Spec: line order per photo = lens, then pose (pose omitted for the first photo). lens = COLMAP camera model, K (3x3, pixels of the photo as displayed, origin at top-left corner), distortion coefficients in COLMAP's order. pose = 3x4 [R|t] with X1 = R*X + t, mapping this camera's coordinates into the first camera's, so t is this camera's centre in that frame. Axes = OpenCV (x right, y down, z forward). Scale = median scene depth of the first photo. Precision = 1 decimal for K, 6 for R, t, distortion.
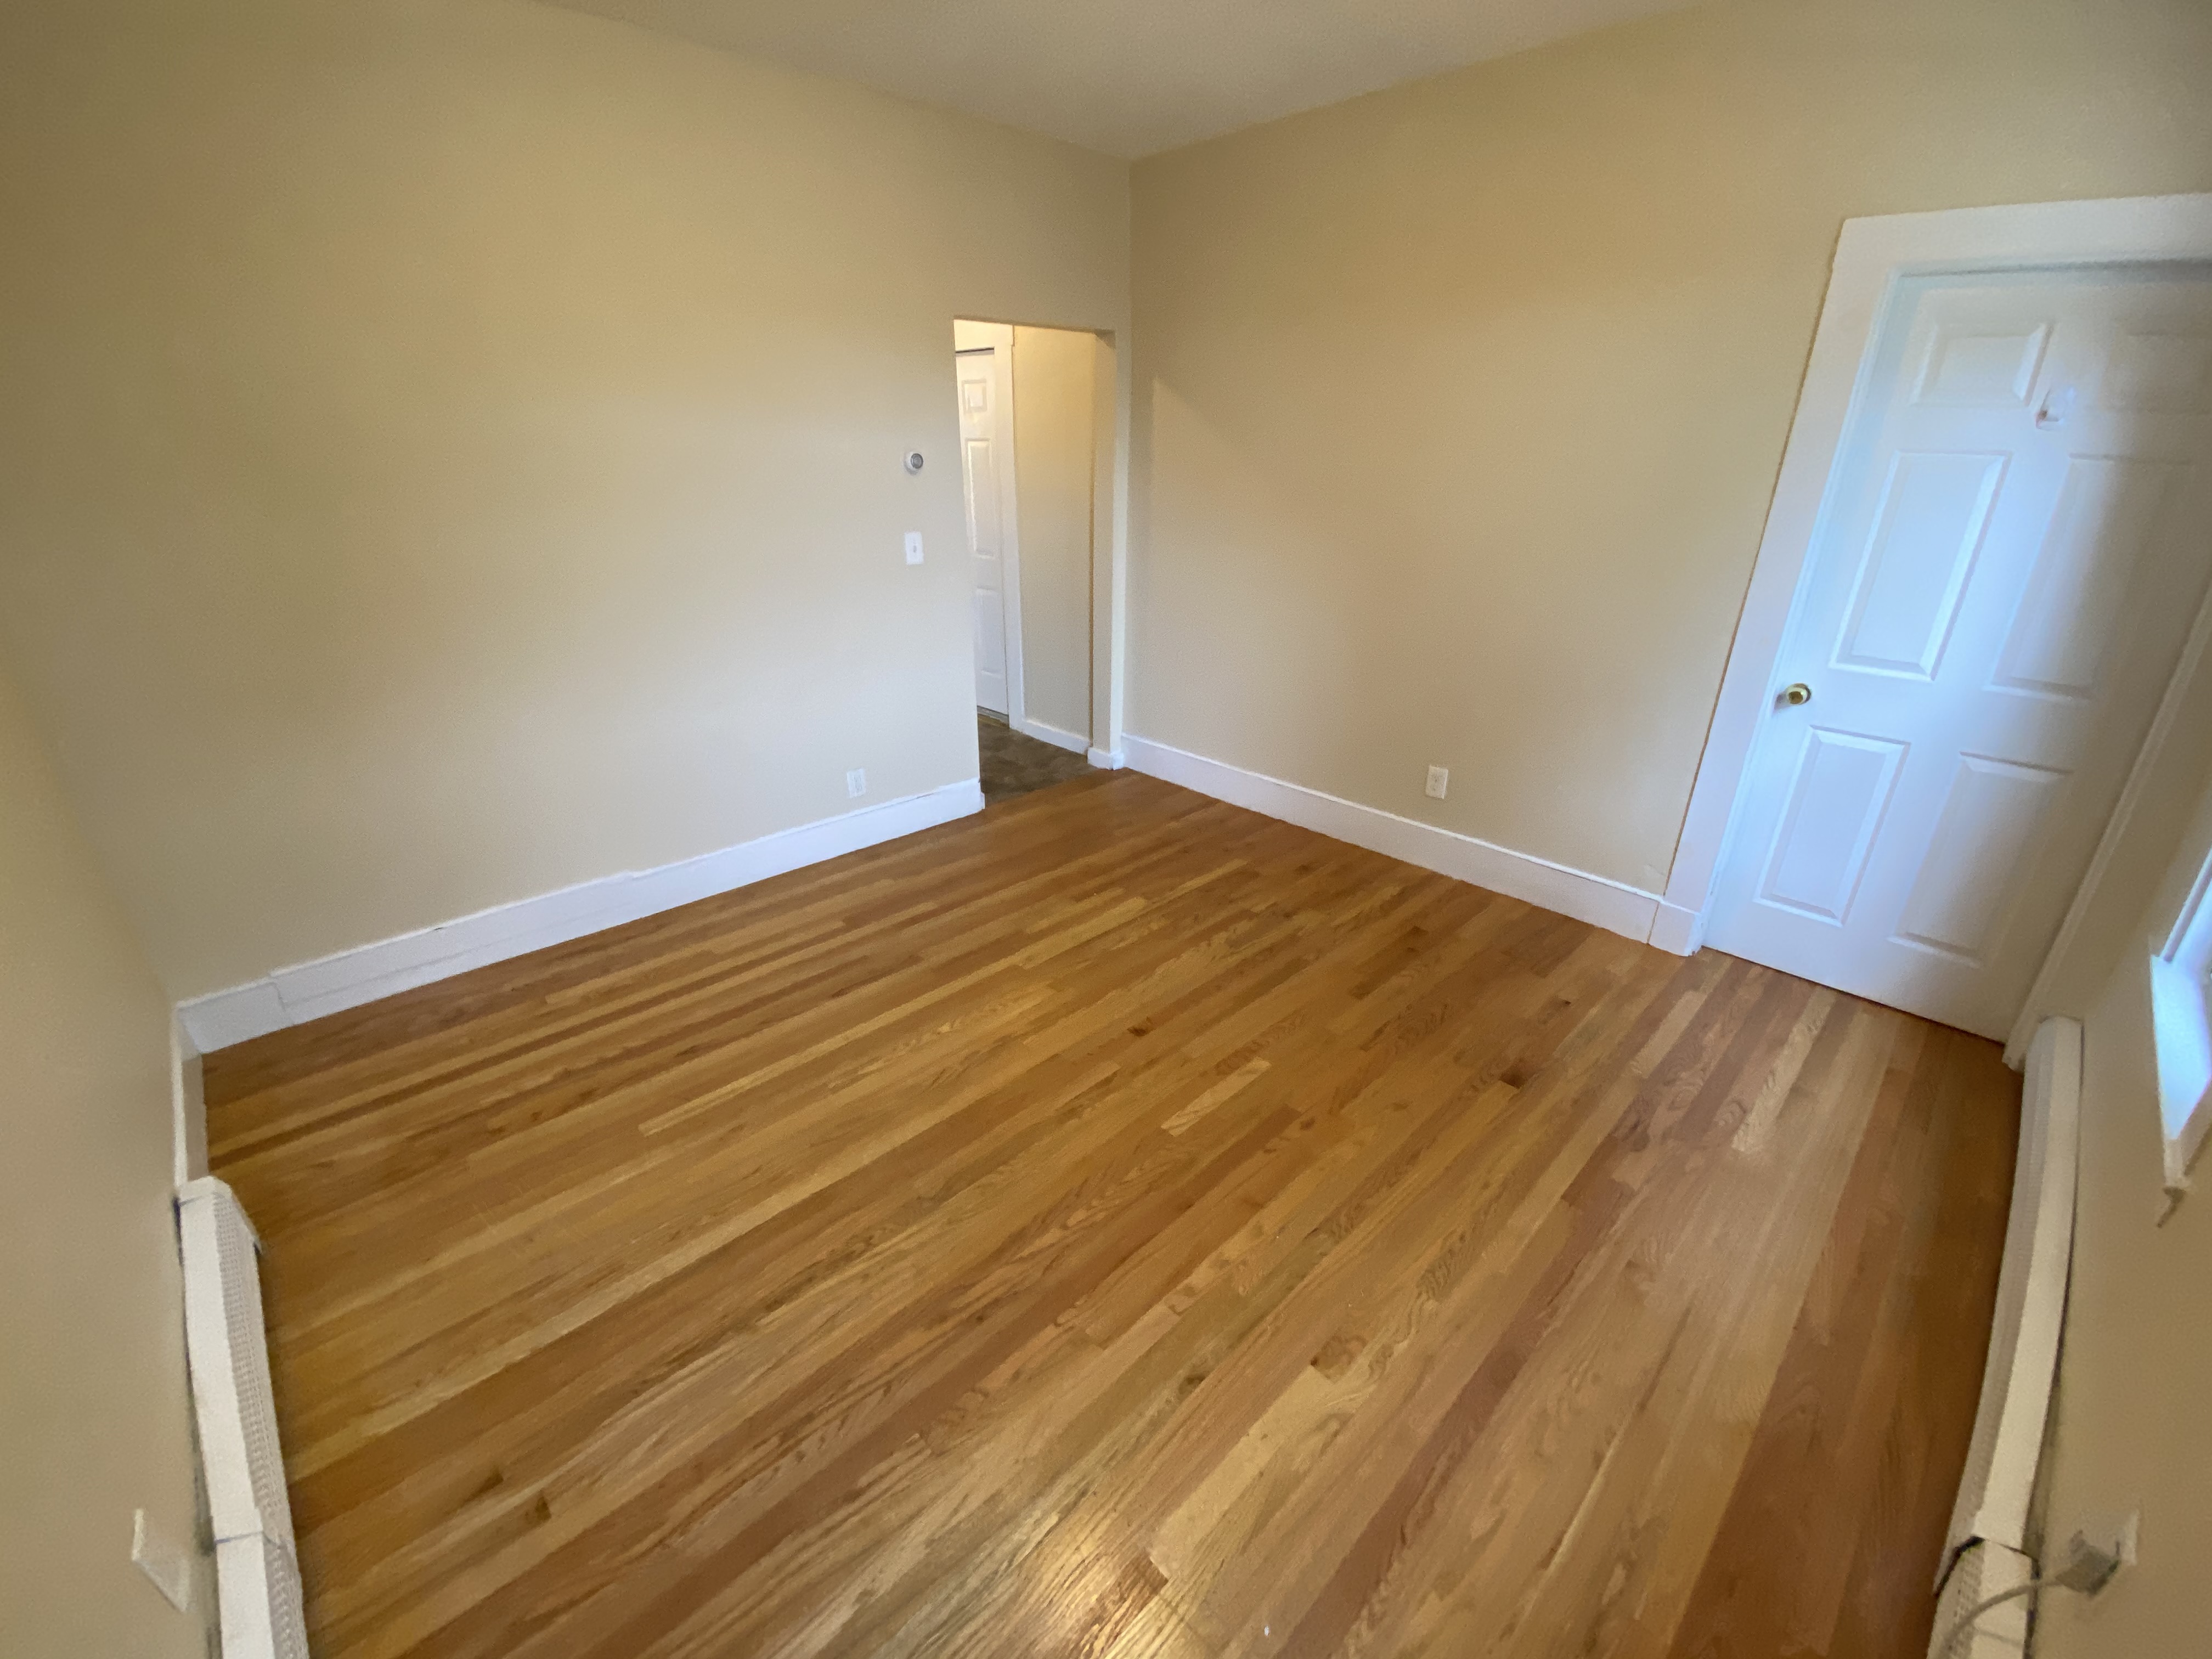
lens RADIAL K [[893.2, 0, 1103.8], [0, 893.2, 816.7], [0, 0, 1]] dist [0.074012, -0.051467]
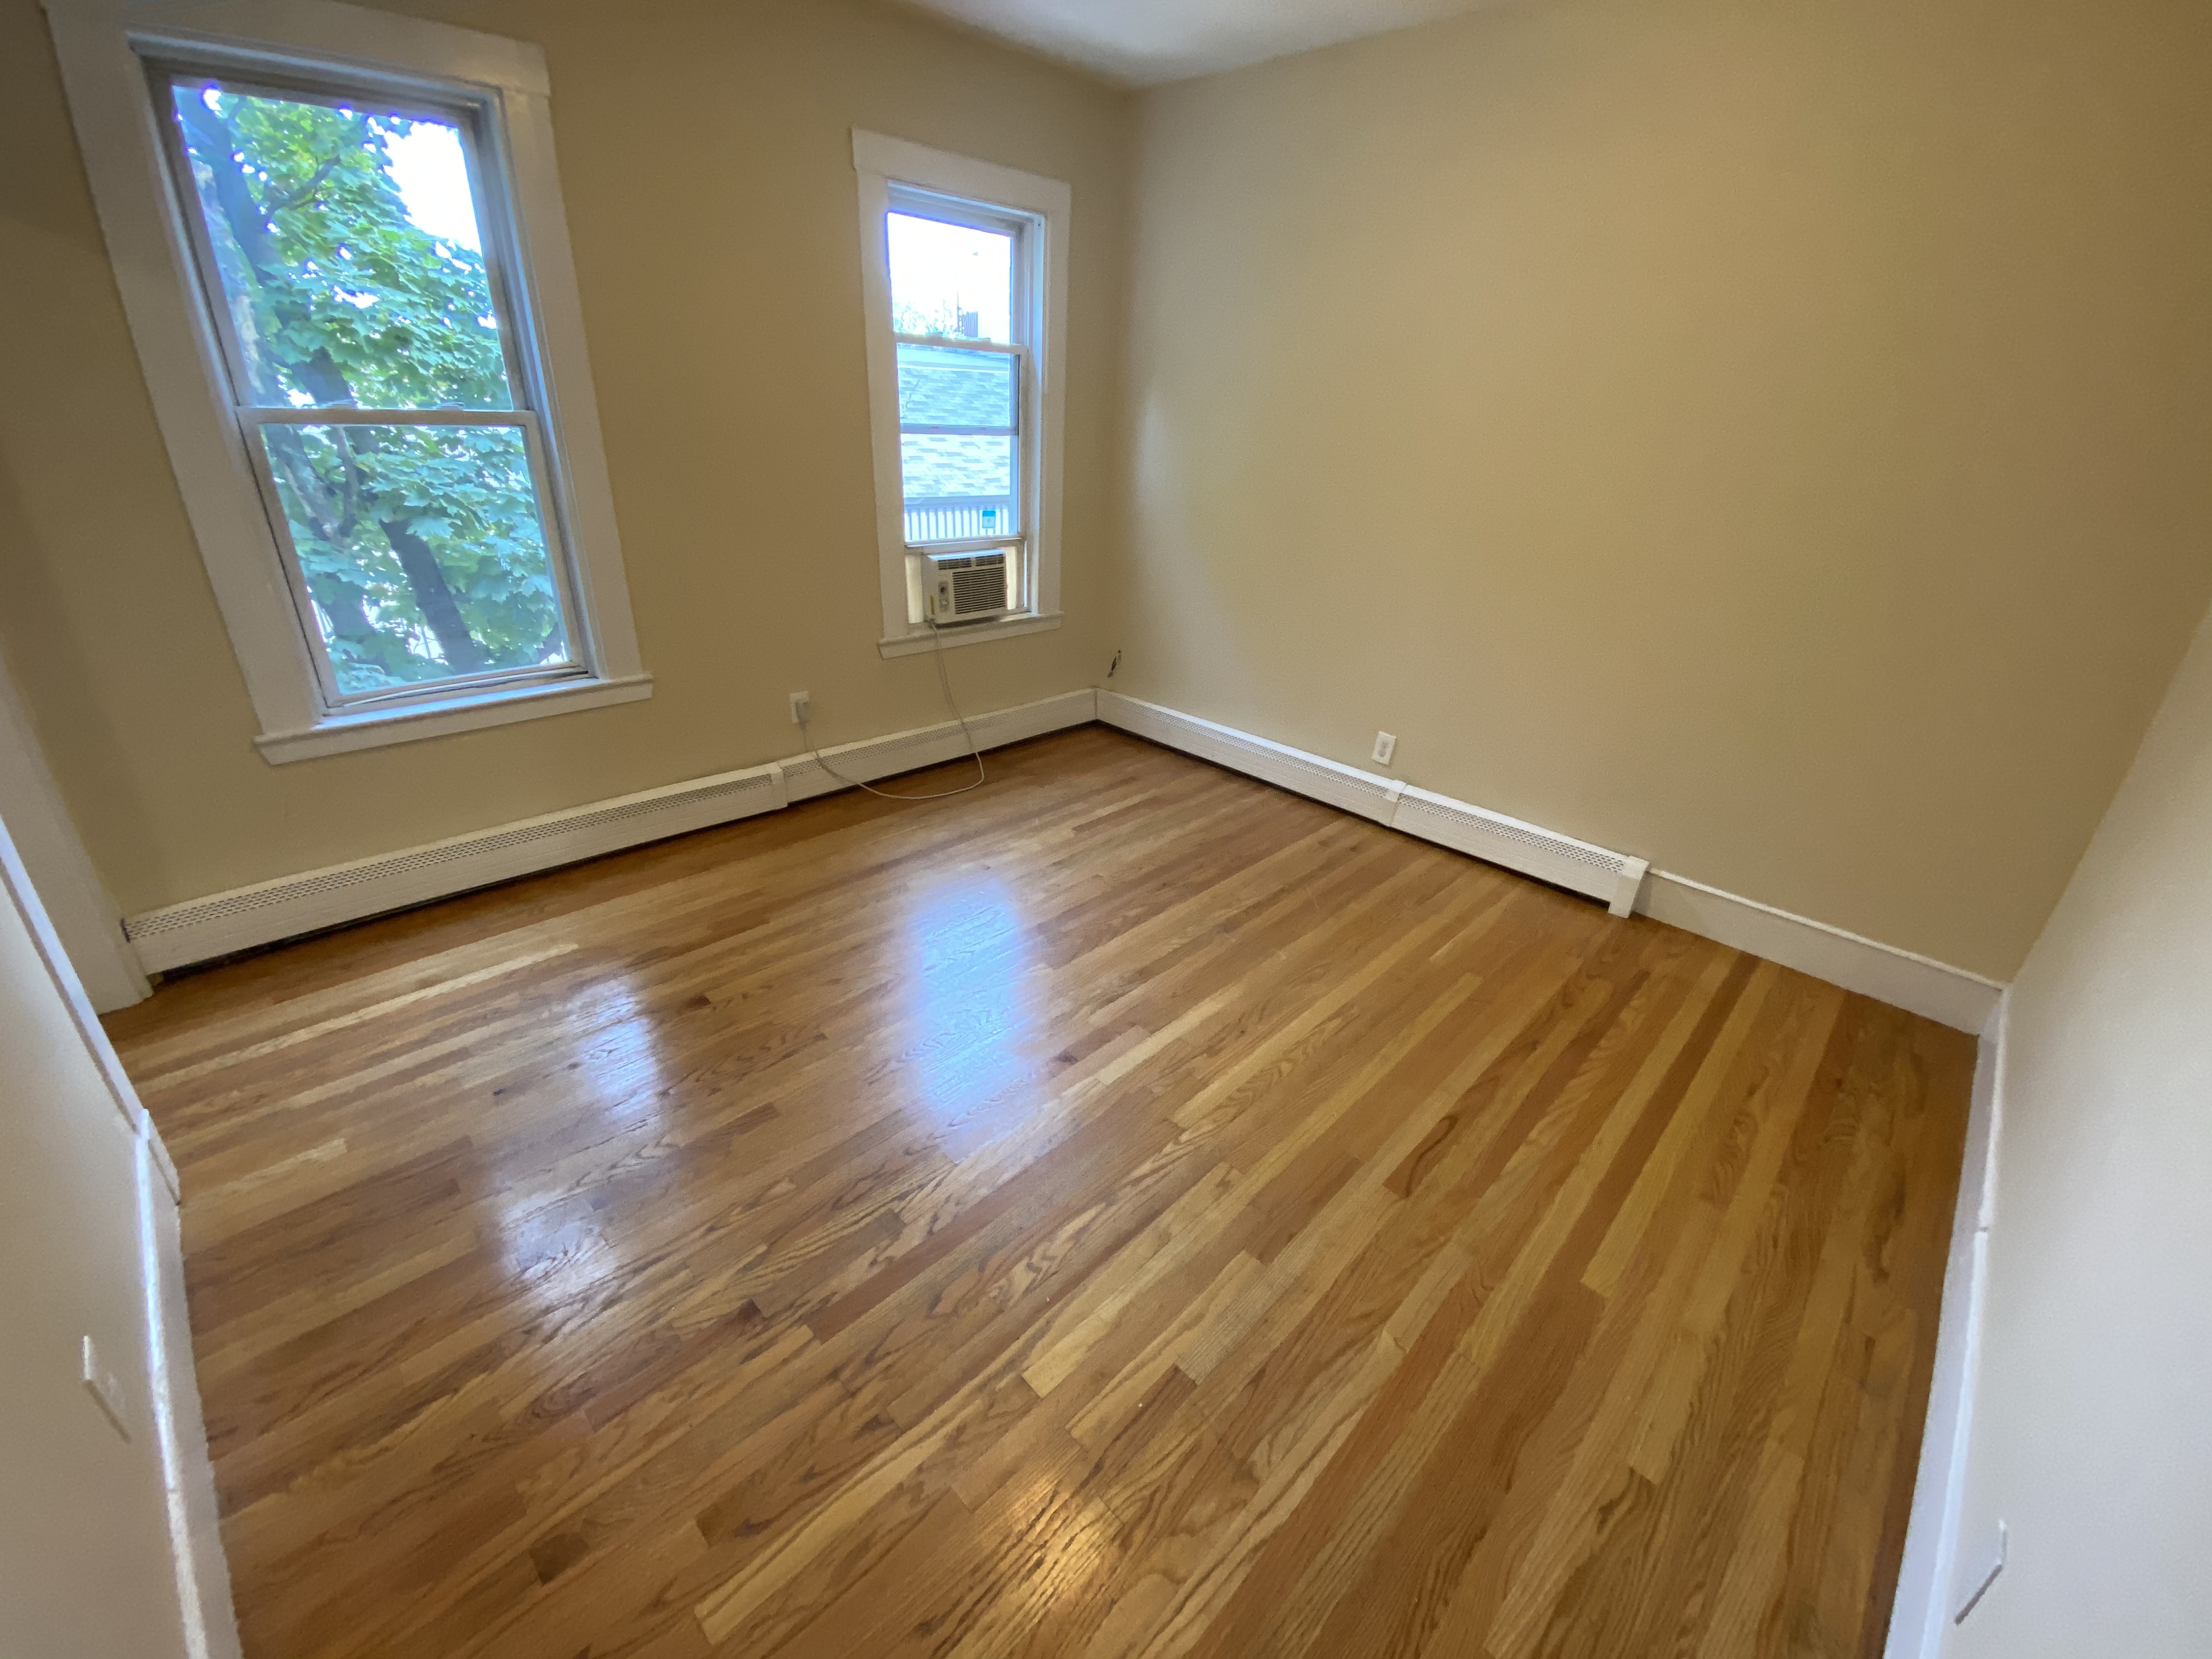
lens RADIAL K [[893.2, 0, 1103.8], [0, 893.2, 816.7], [0, 0, 1]] dist [0.074012, -0.051467]
pose [[-0.998178, -0.032838, -0.050614, 0.046554], [-0.059516, 0.673554, 0.736738, -0.492363], [0.009898, 0.738408, -0.674282, 1.226923]]
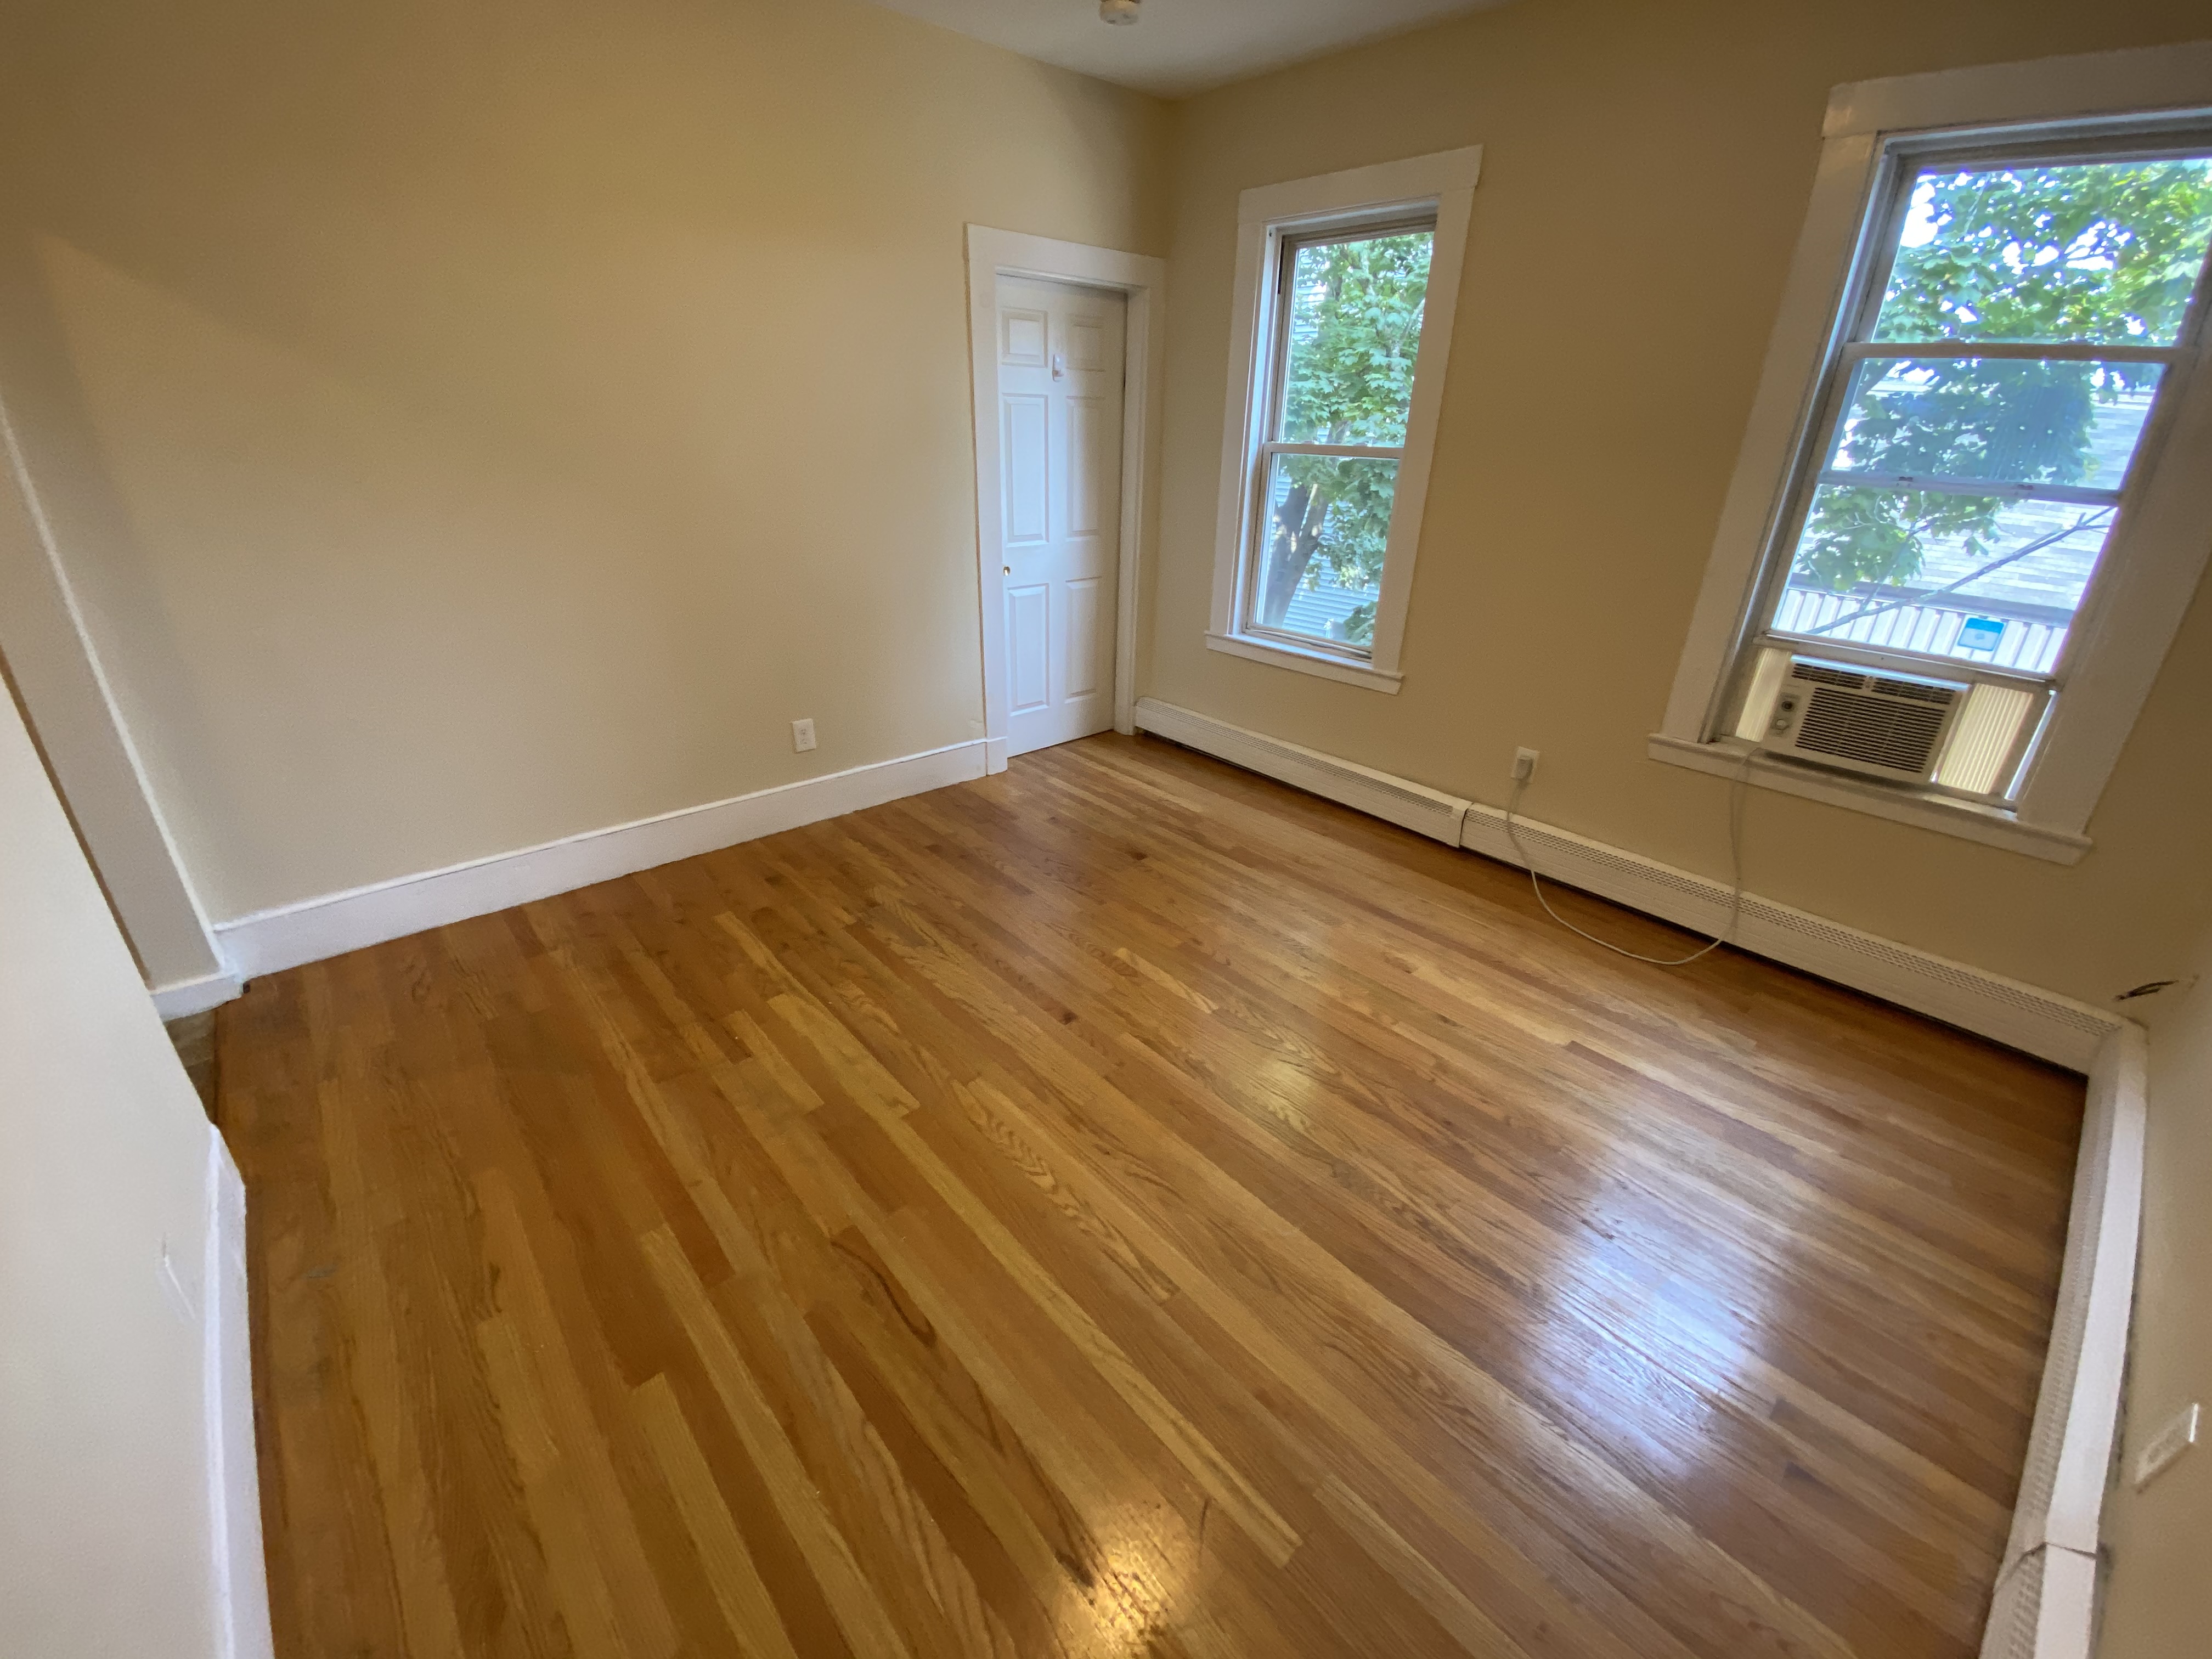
lens RADIAL K [[893.2, 0, 1103.8], [0, 893.2, 816.7], [0, 0, 1]] dist [0.074012, -0.051467]
pose [[0.032055, -0.411767, 0.910725, -0.631545], [0.364306, 0.853322, 0.372990, -0.240086], [-0.930727, 0.319826, 0.177363, 0.633115]]
